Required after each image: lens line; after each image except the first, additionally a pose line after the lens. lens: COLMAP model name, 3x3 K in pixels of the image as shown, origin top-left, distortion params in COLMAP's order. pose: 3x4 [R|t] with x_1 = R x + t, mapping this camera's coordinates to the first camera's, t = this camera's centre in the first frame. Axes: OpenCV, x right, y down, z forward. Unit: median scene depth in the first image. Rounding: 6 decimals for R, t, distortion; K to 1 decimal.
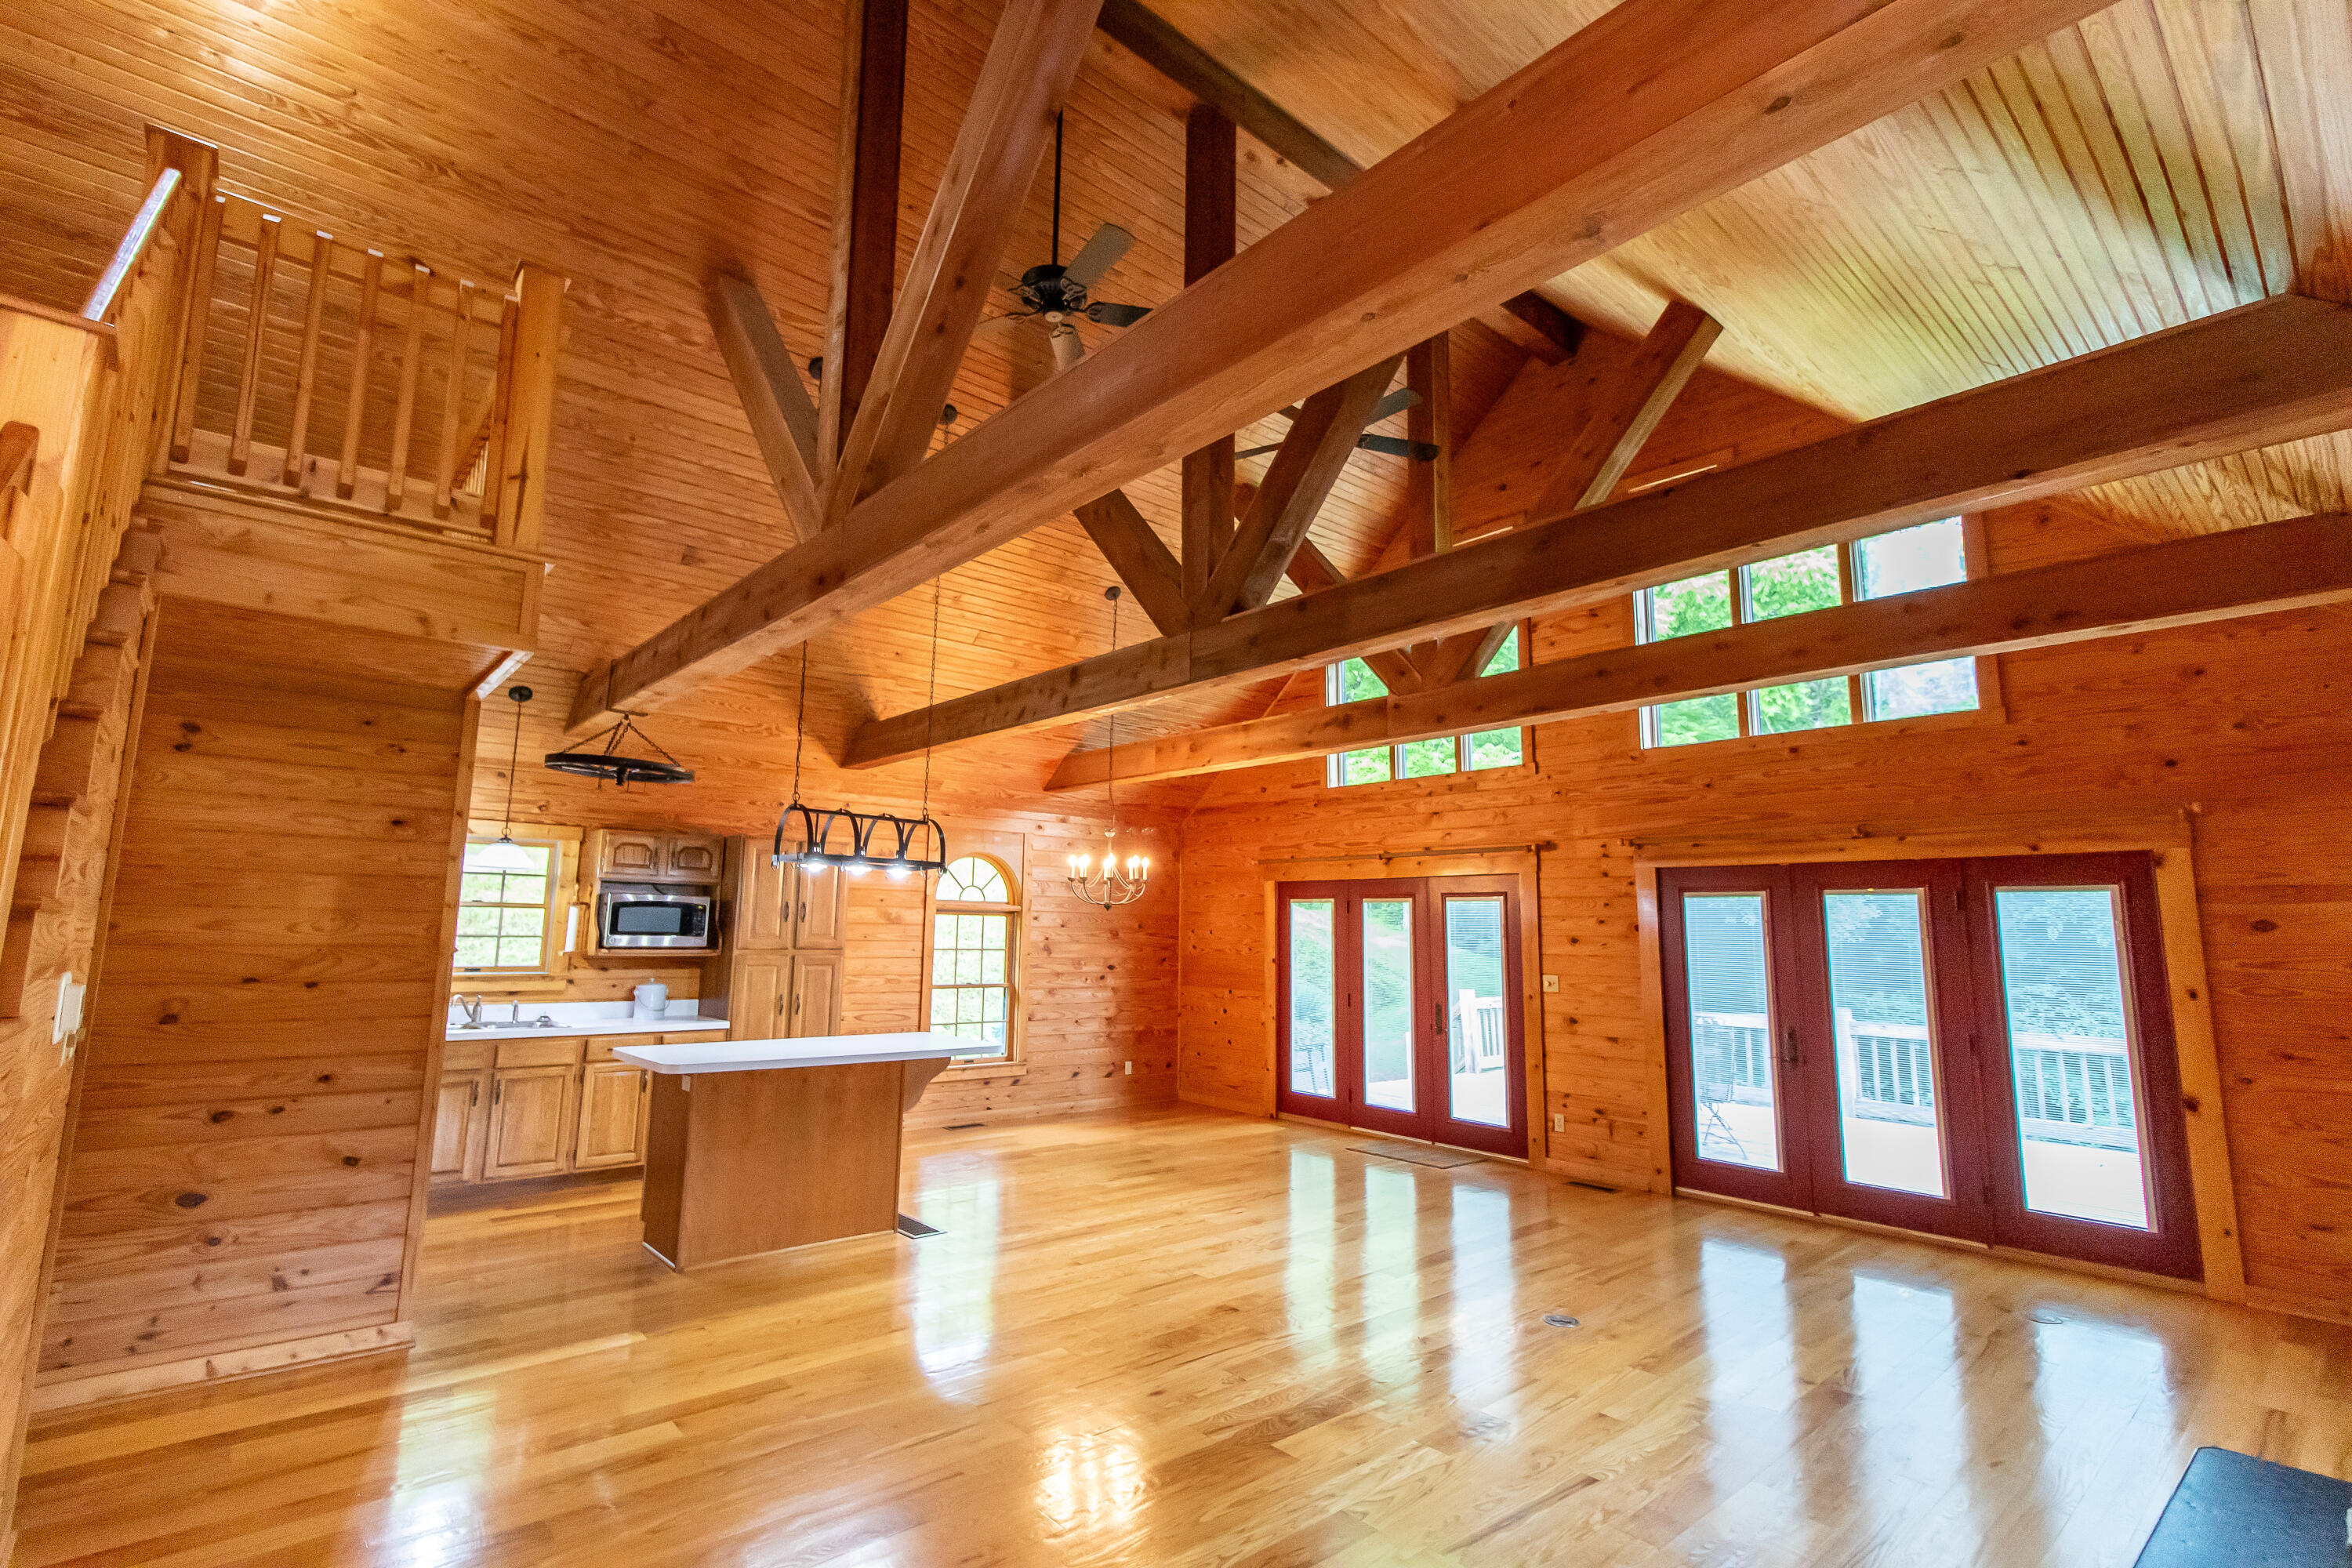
lens RADIAL K [[1074.7, 0, 1168.1], [0, 1074.7, 770.6], [0, 0, 1]] dist [0.000258, 0.000993]
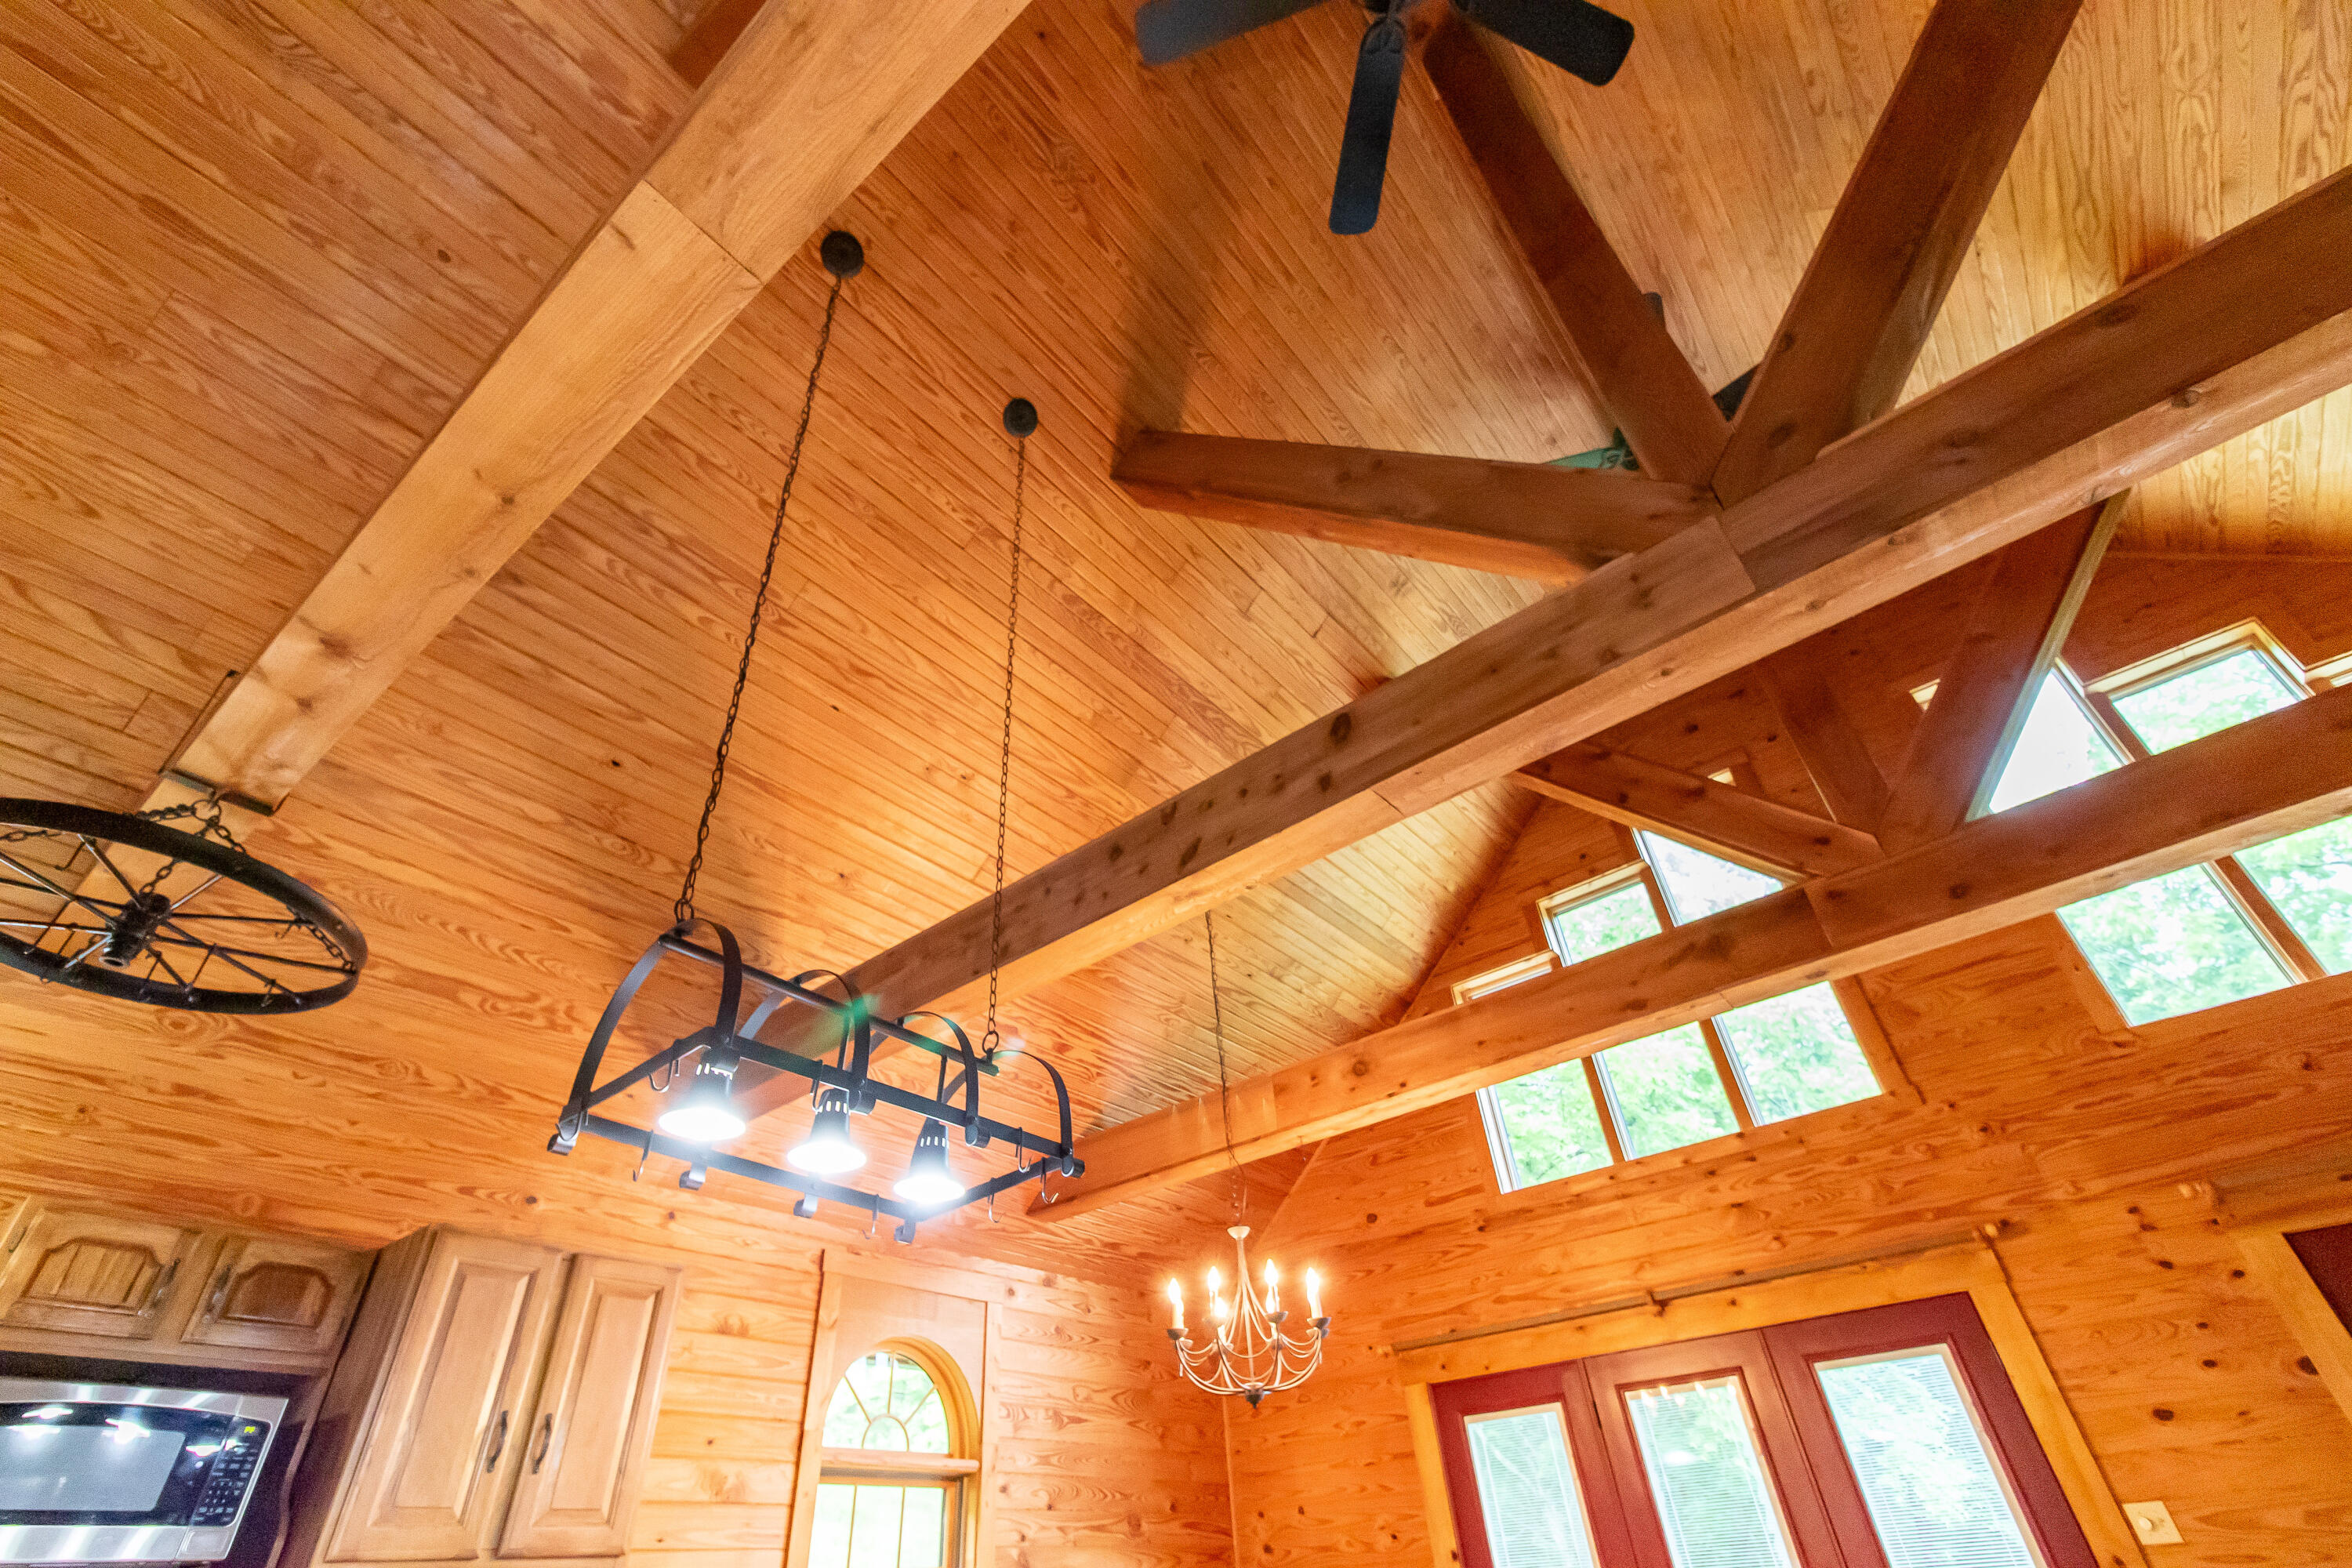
lens RADIAL K [[1074.7, 0, 1168.1], [0, 1074.7, 770.6], [0, 0, 1]] dist [0.000258, 0.000993]
pose [[0.982747, 0.047363, 0.178788, -0.182557], [0.047122, 0.870640, -0.489659, 0.112593], [-0.178852, 0.489636, 0.853387, 0.466656]]
